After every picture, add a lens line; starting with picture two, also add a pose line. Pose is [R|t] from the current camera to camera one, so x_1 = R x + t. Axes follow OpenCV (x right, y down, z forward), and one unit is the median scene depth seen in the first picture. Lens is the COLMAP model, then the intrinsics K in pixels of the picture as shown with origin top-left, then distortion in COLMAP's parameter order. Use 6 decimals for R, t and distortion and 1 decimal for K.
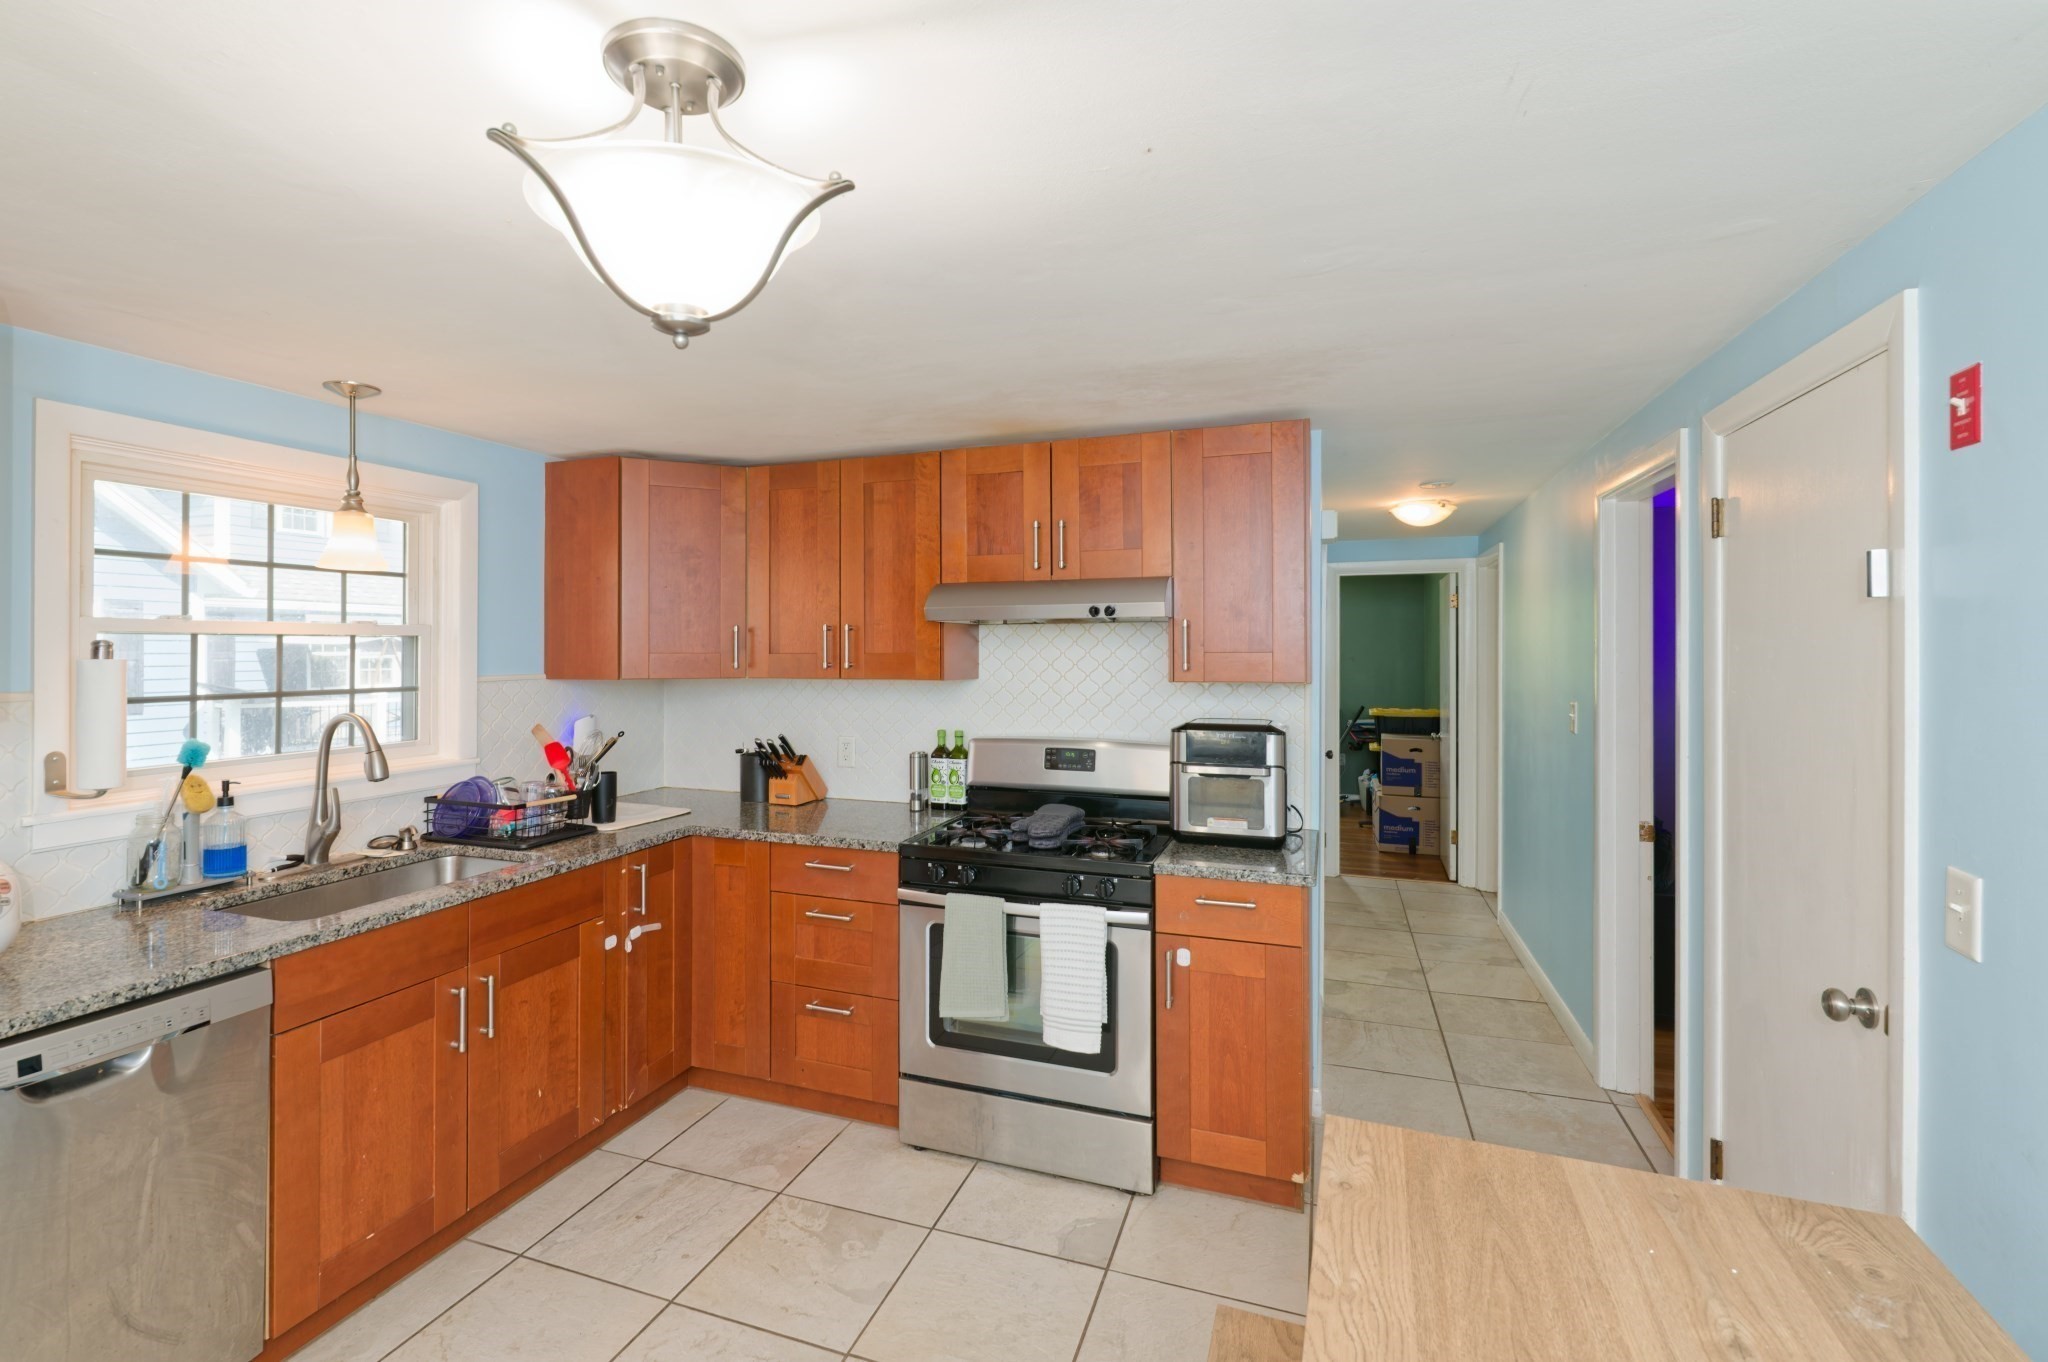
lens RADIAL K [[920.0, 0, 982.9], [0, 920.0, 649.9], [0, 0, 1]] dist [0.001071, -0.001854]
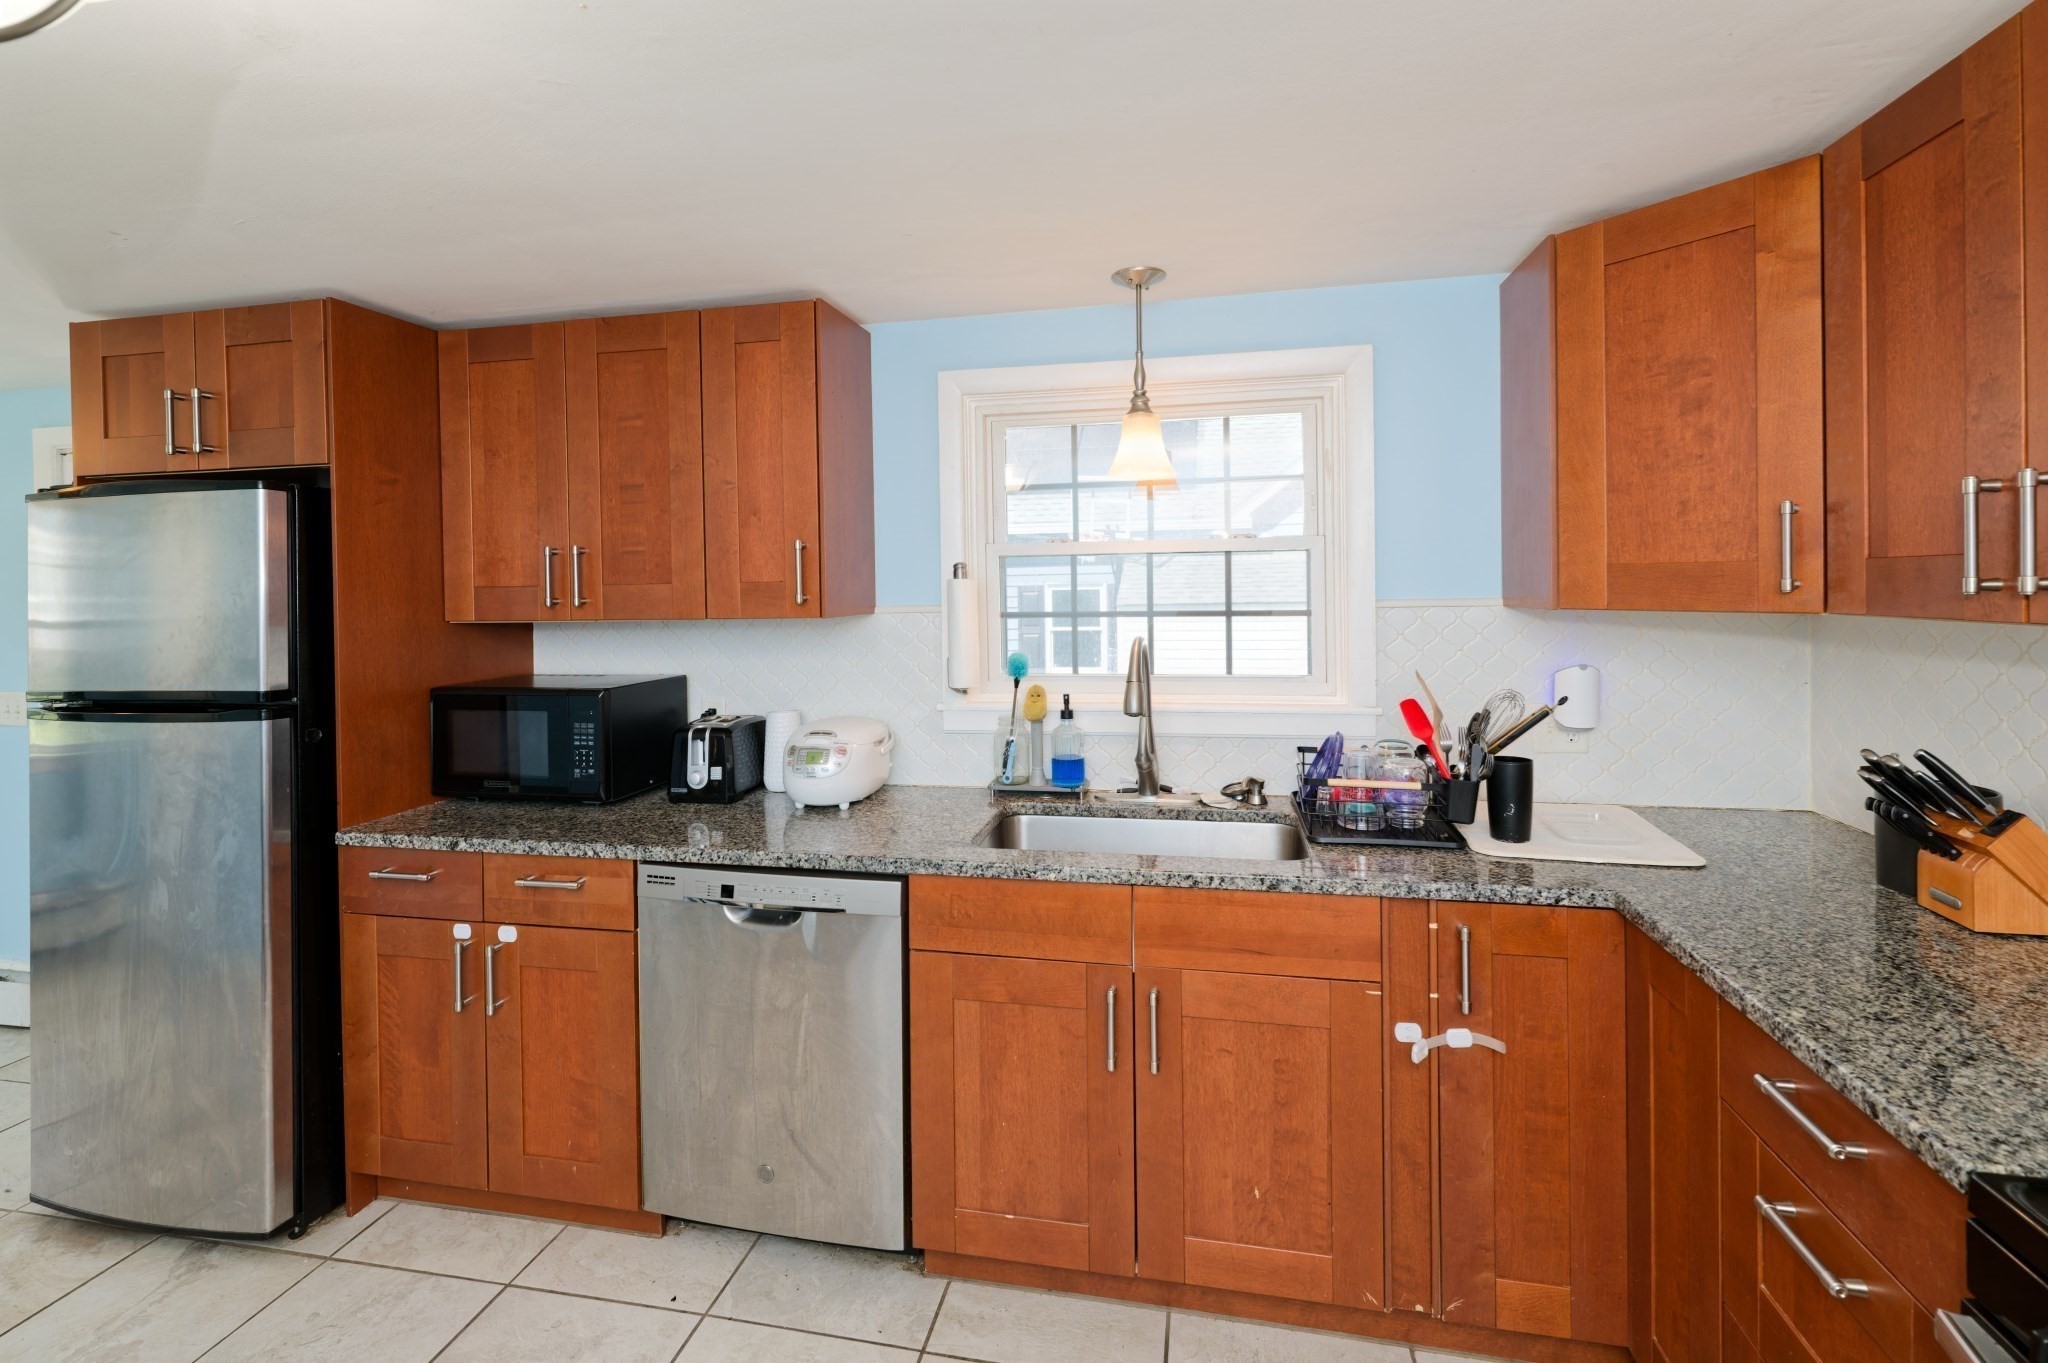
lens RADIAL K [[908.0, 0, 1021.4], [0, 908.0, 589.9], [0, 0, 1]] dist [0.001096, -0.001383]
pose [[0.155278, 0.004523, -0.987860, 0.169358], [0.012689, 0.999898, 0.006572, 0.014192], [0.987789, -0.013555, 0.155205, 0.707209]]
